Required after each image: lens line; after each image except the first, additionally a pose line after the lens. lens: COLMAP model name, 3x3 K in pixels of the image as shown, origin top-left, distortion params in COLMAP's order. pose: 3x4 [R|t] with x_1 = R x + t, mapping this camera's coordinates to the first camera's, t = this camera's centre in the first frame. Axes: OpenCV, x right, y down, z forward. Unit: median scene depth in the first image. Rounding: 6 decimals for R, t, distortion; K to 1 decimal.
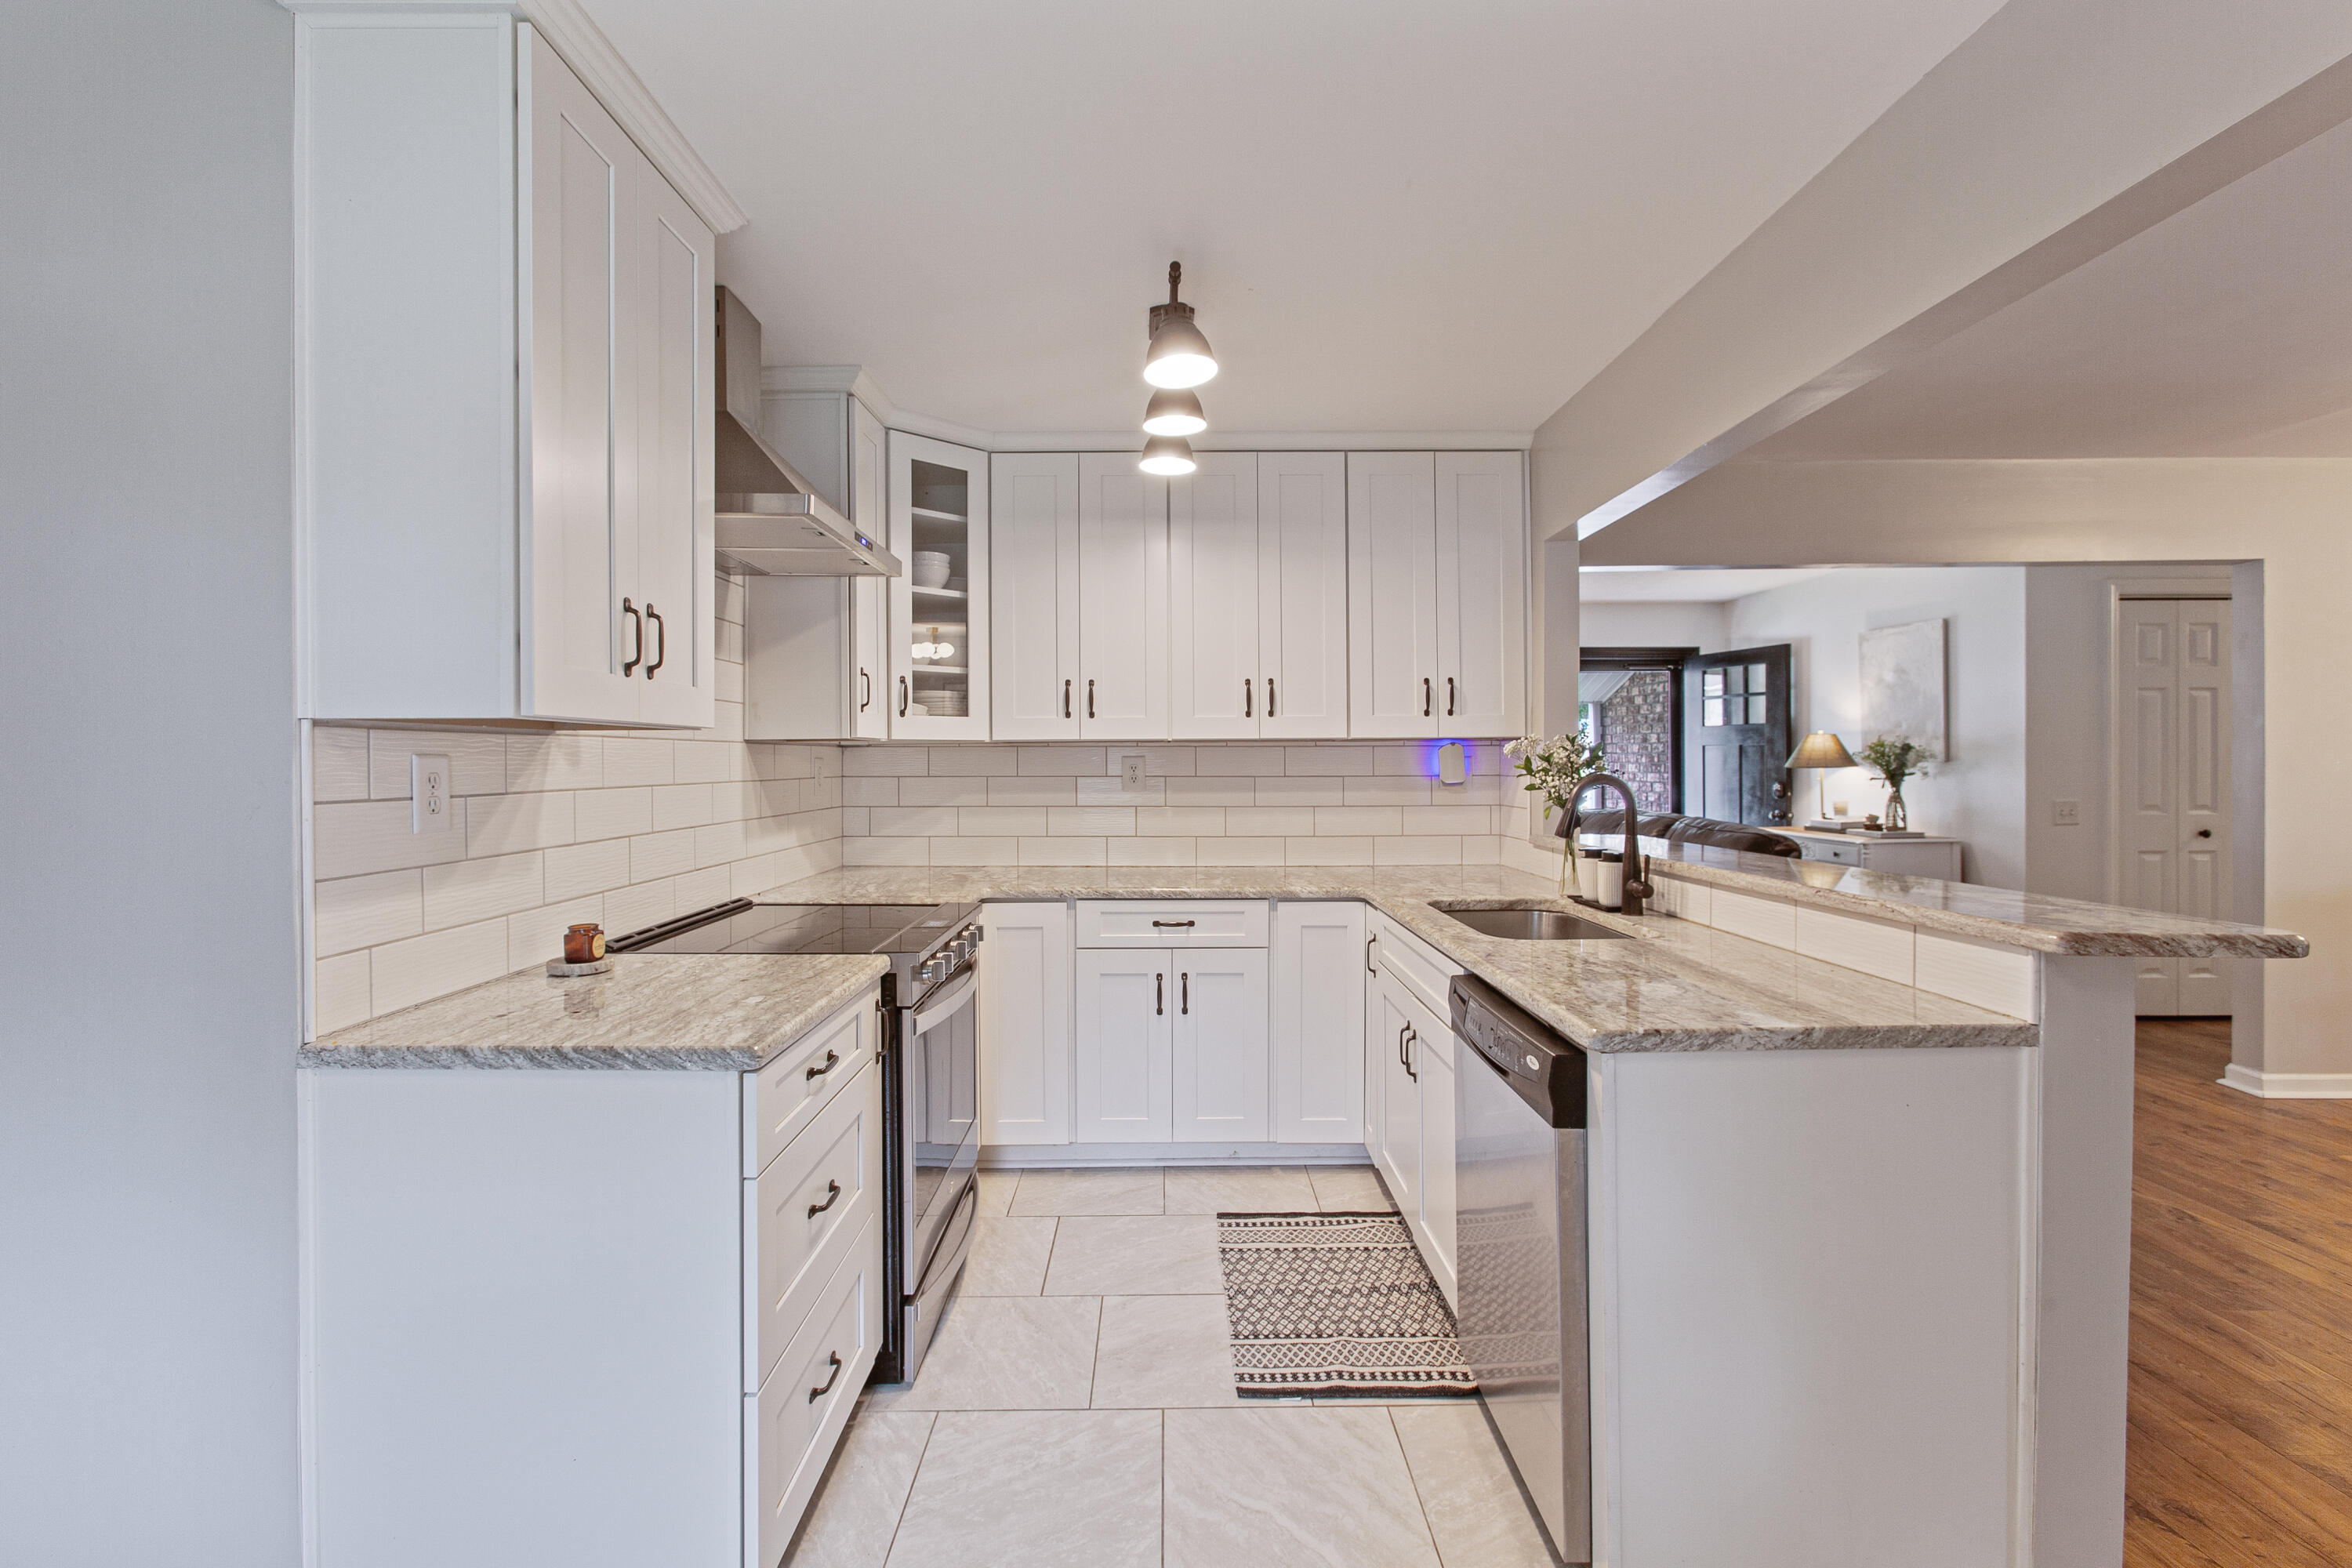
lens RADIAL K [[1055.8, 0, 1180.2], [0, 1055.8, 775.0], [0, 0, 1]] dist [-0.000252, 0.000585]
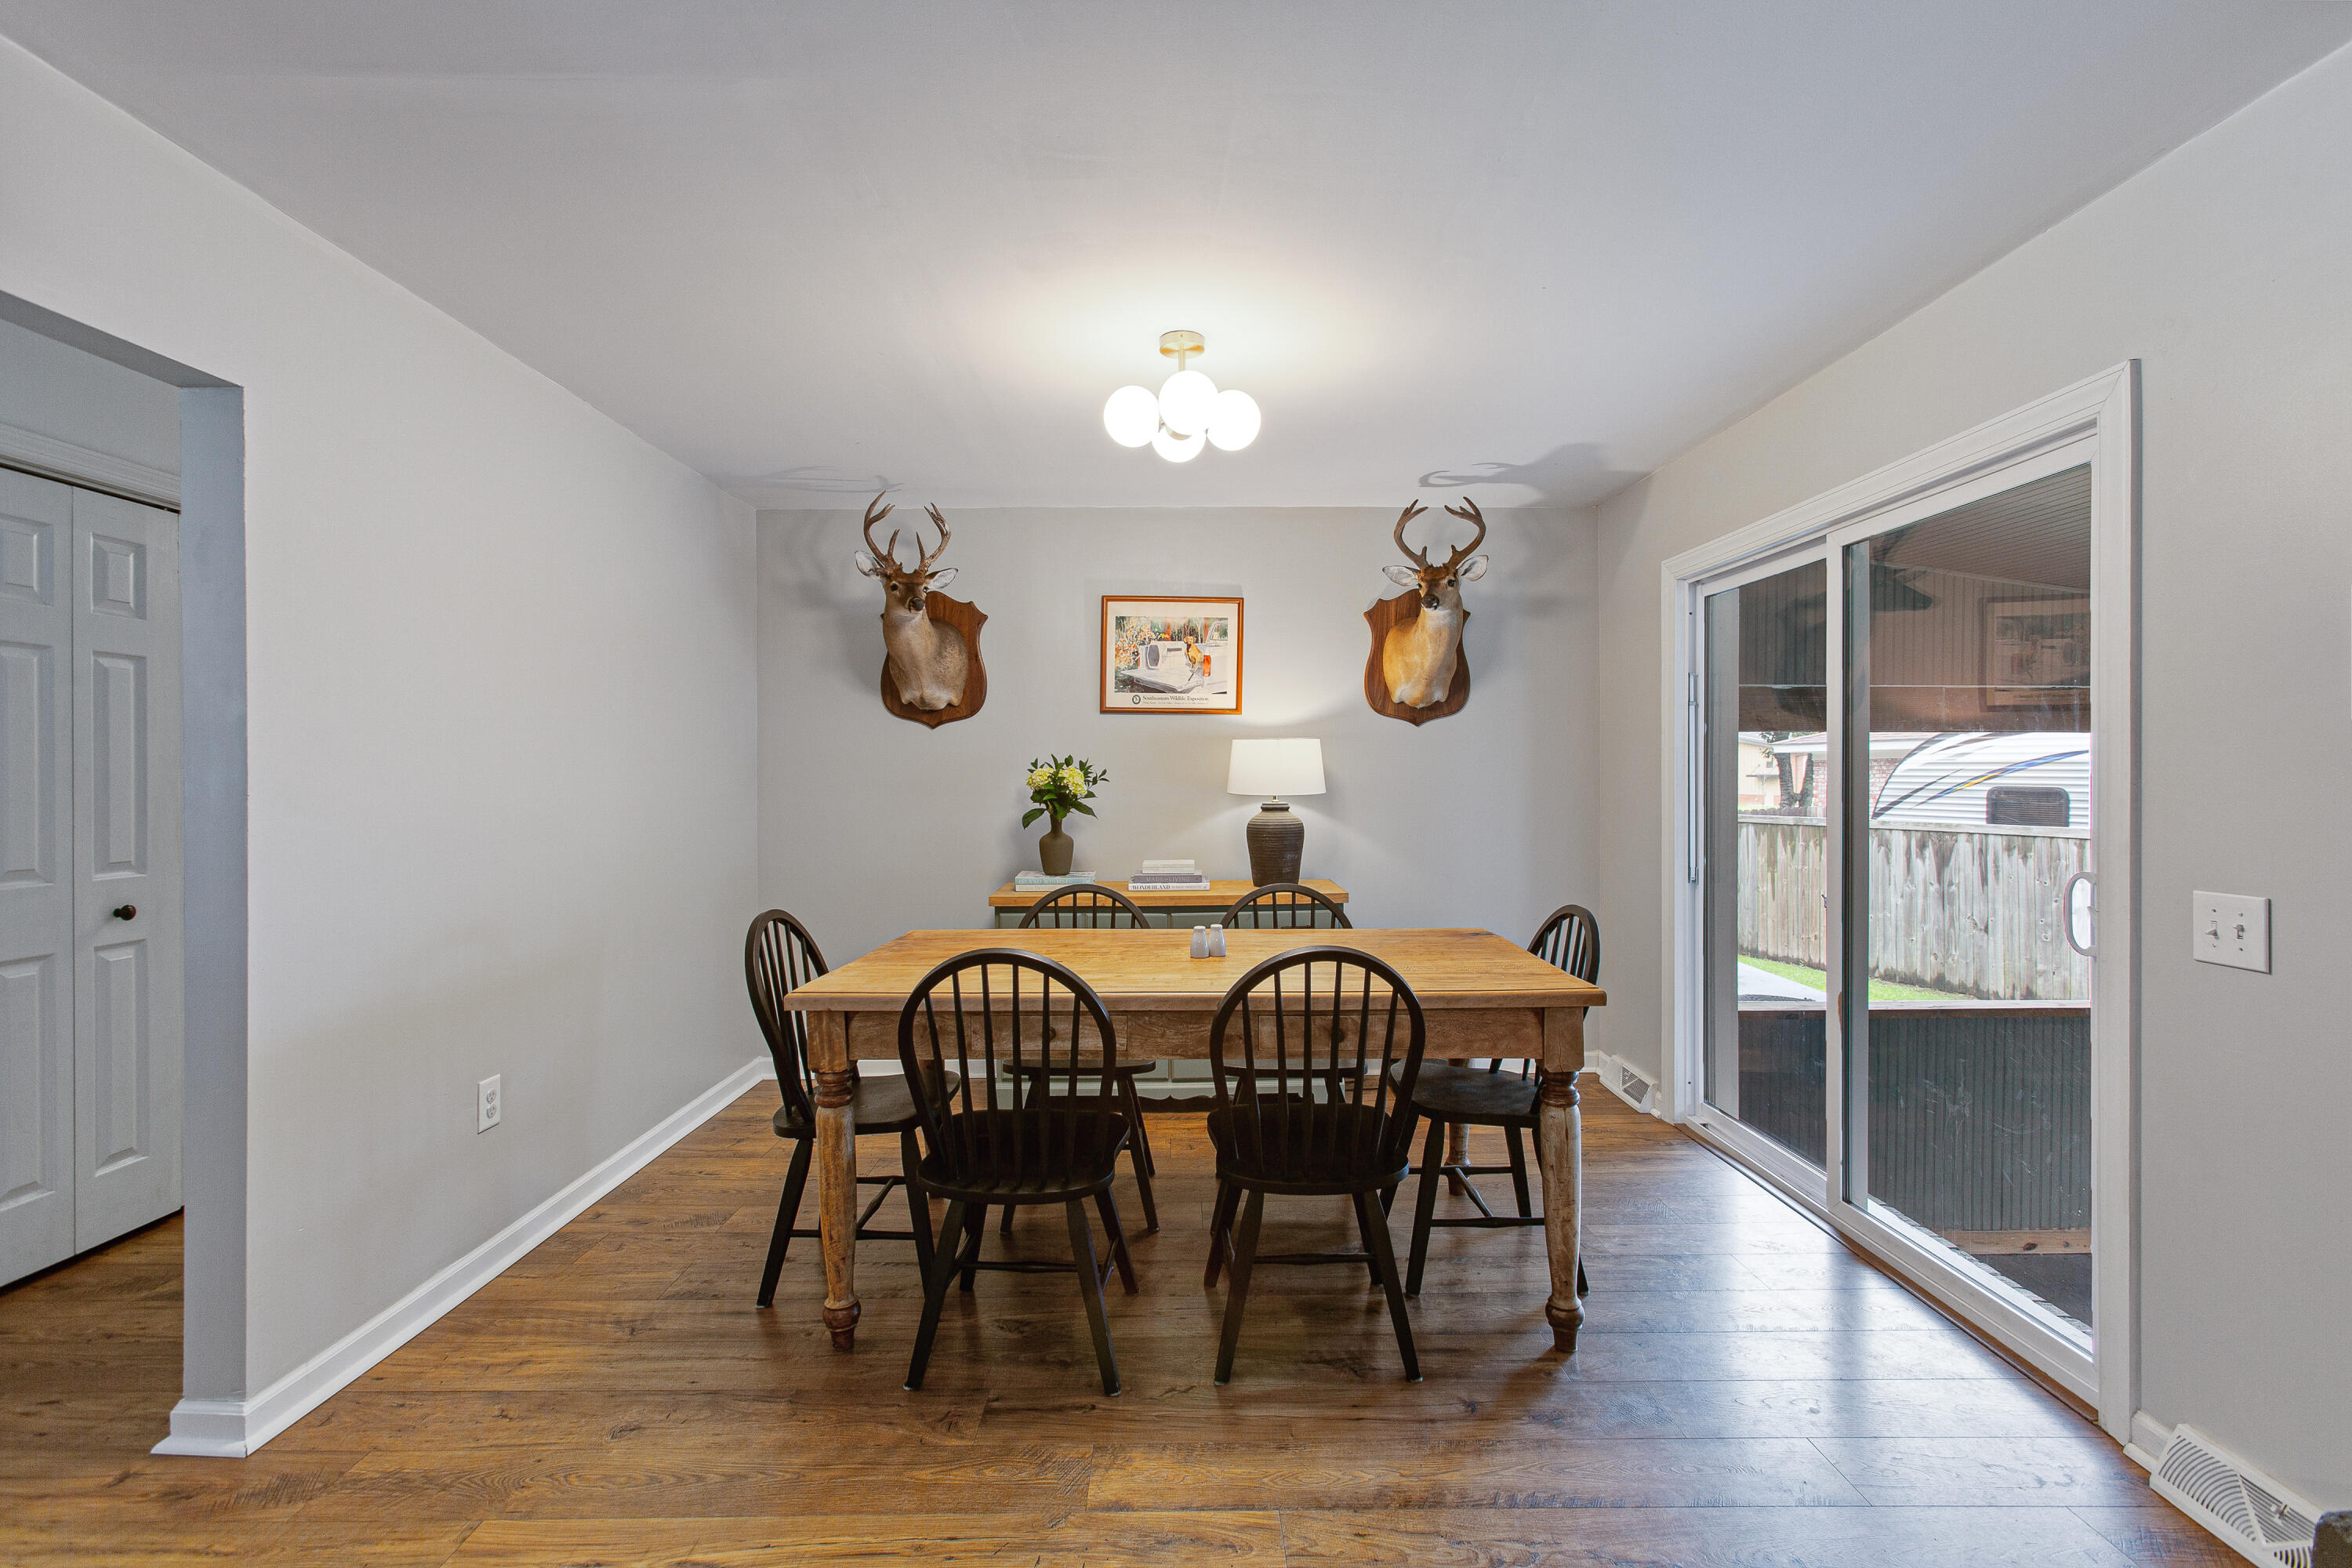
lens RADIAL K [[1055.8, 0, 1180.2], [0, 1055.8, 775.0], [0, 0, 1]] dist [-0.000252, 0.000585]
pose [[0.014276, 0.006788, 0.999875, 0.415032], [0.011248, 0.999913, -0.006948, -0.007977], [-0.999835, 0.011346, 0.014199, 0.428861]]
